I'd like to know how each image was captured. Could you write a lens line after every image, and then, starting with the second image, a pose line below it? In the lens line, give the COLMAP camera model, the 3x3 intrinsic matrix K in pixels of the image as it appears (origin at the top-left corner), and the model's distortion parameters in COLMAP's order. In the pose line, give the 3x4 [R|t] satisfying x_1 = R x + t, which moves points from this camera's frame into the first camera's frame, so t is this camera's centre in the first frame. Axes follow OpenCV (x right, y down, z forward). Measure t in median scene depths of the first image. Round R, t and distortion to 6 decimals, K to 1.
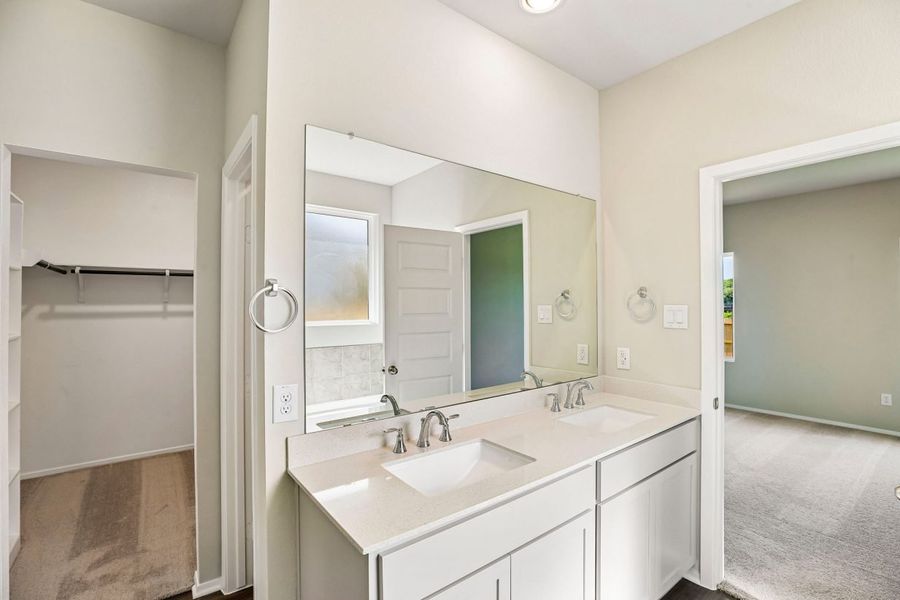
lens RADIAL K [[411.5, 0, 452.9], [0, 411.5, 304.5], [0, 0, 1]] dist [-0.043976, 0.015951]
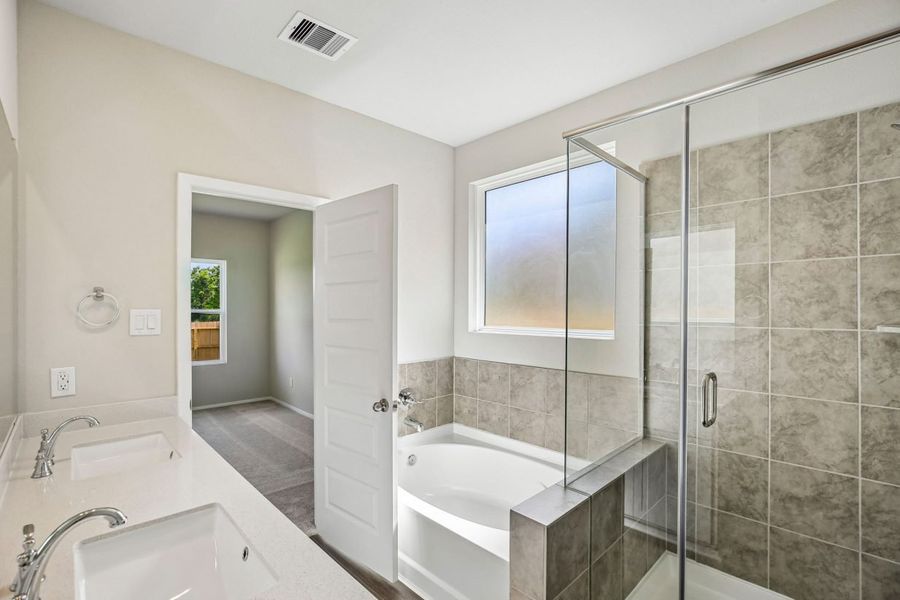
lens RADIAL K [[411.5, 0, 452.9], [0, 411.5, 304.5], [0, 0, 1]] dist [-0.043976, 0.015951]
pose [[-0.109548, 0.010060, 0.993931, -0.418684], [0.001917, 0.999949, -0.009910, 0.000540], [-0.993980, 0.000820, -0.109562, 0.413127]]
